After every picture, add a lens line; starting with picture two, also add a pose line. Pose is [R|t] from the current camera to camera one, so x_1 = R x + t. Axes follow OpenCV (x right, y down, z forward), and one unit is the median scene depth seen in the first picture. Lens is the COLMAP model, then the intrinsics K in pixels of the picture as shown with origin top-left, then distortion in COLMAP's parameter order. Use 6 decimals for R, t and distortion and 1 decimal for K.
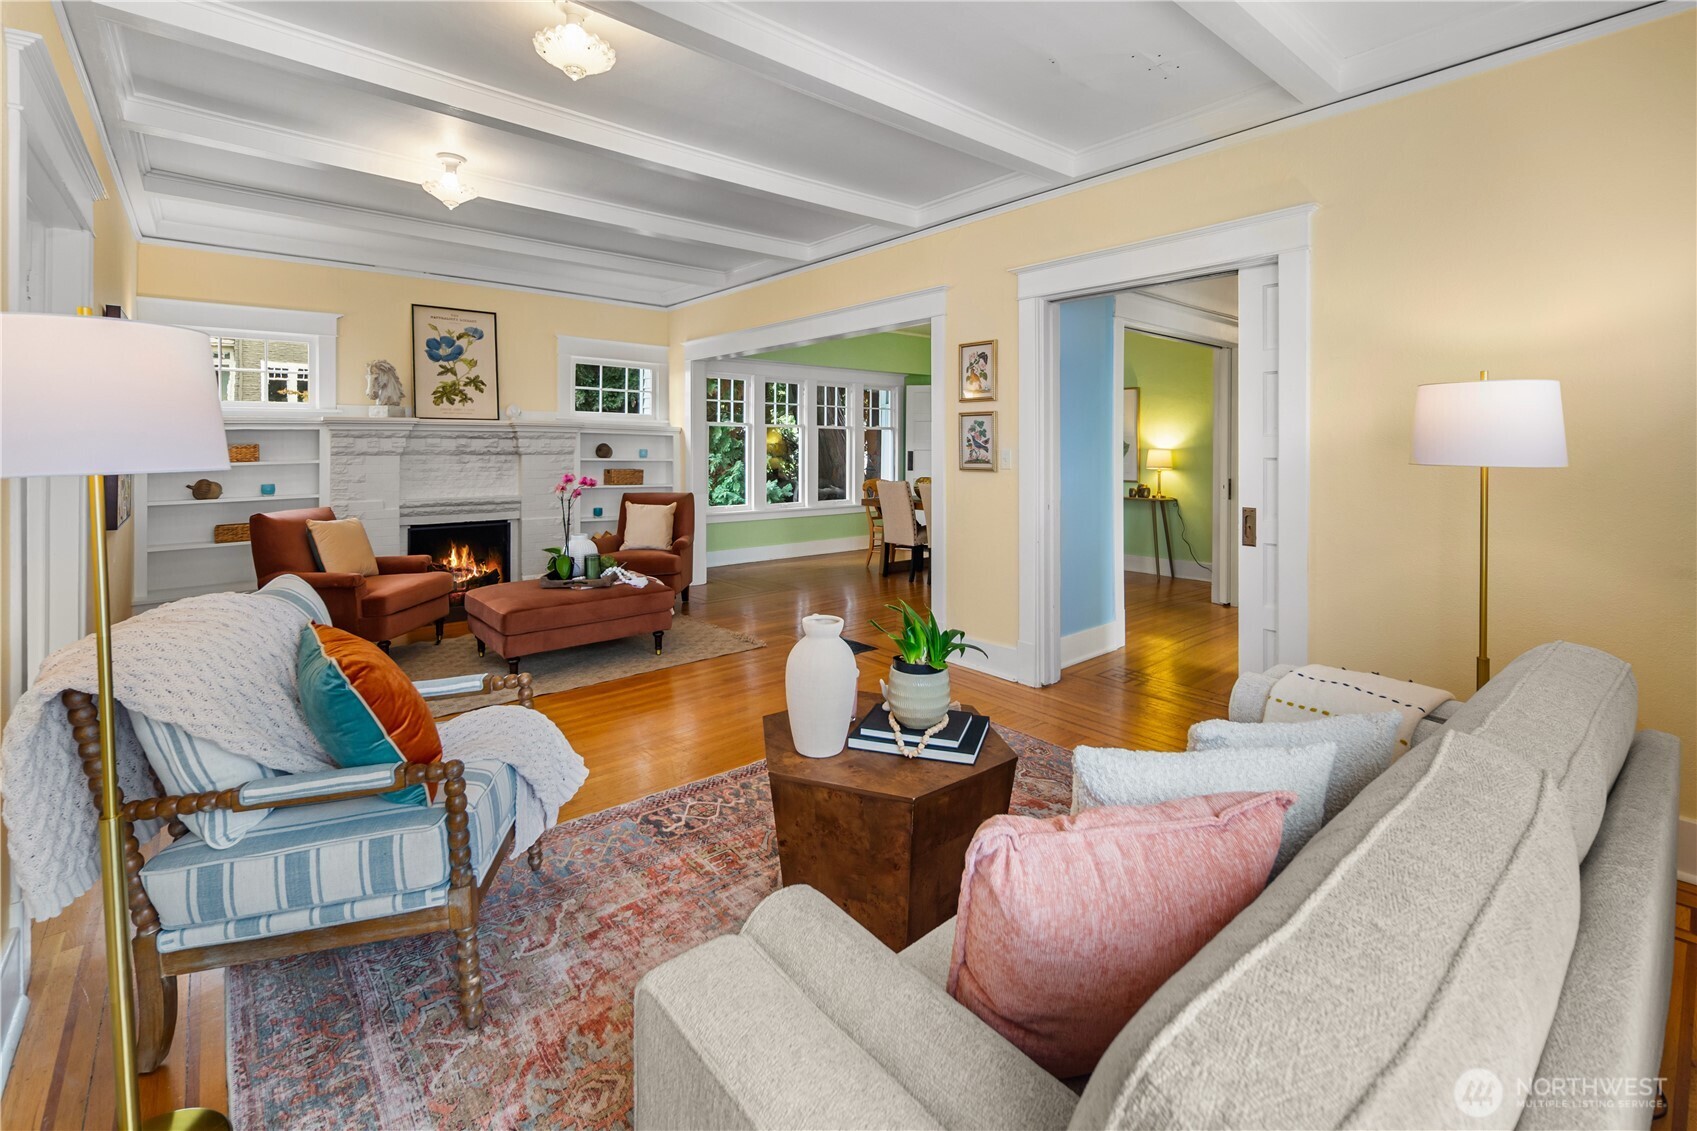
lens RADIAL K [[739.0, 0, 852.8], [0, 739.0, 446.0], [0, 0, 1]] dist [0.000859, -0.001842]
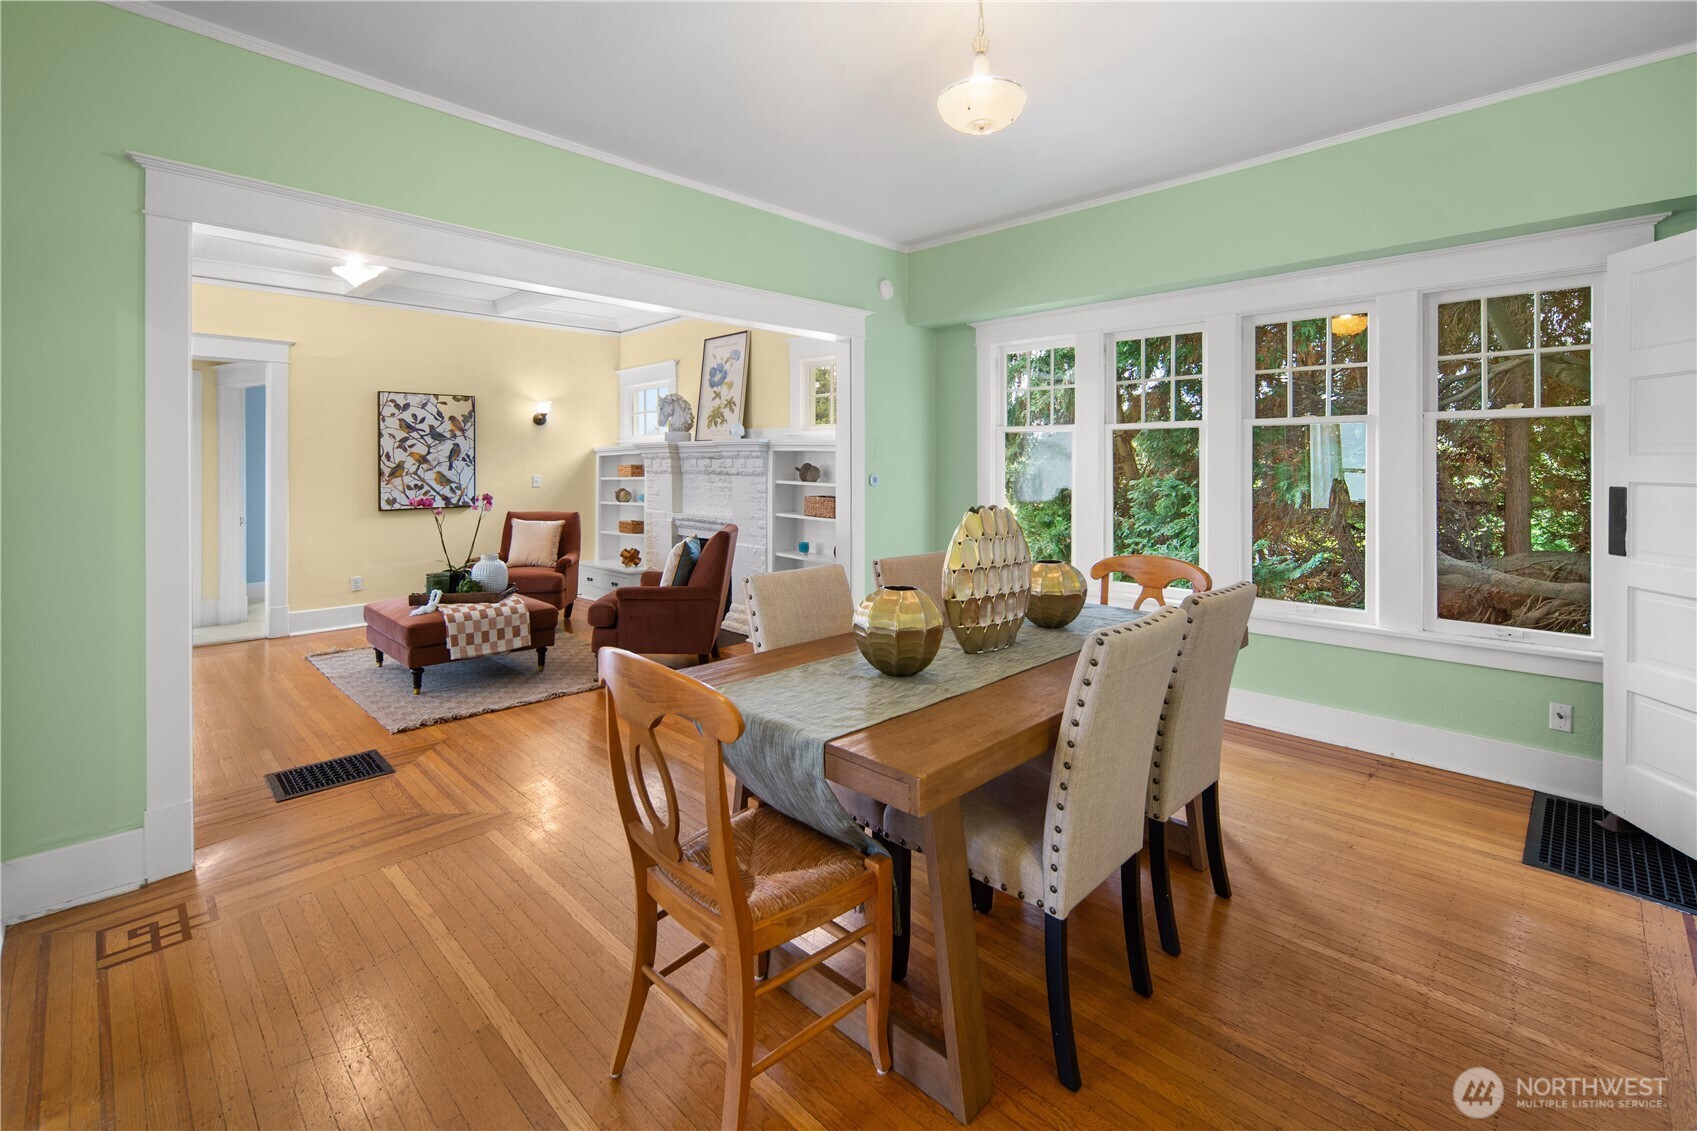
lens RADIAL K [[739.0, 0, 858.7], [0, 739.0, 467.0], [0, 0, 1]] dist [0.000859, -0.001842]
pose [[0.091016, 0.004296, -0.995840, 0.539698], [0.000045, 0.999991, 0.004318, -0.003301], [0.995849, -0.000437, 0.091015, 1.122931]]
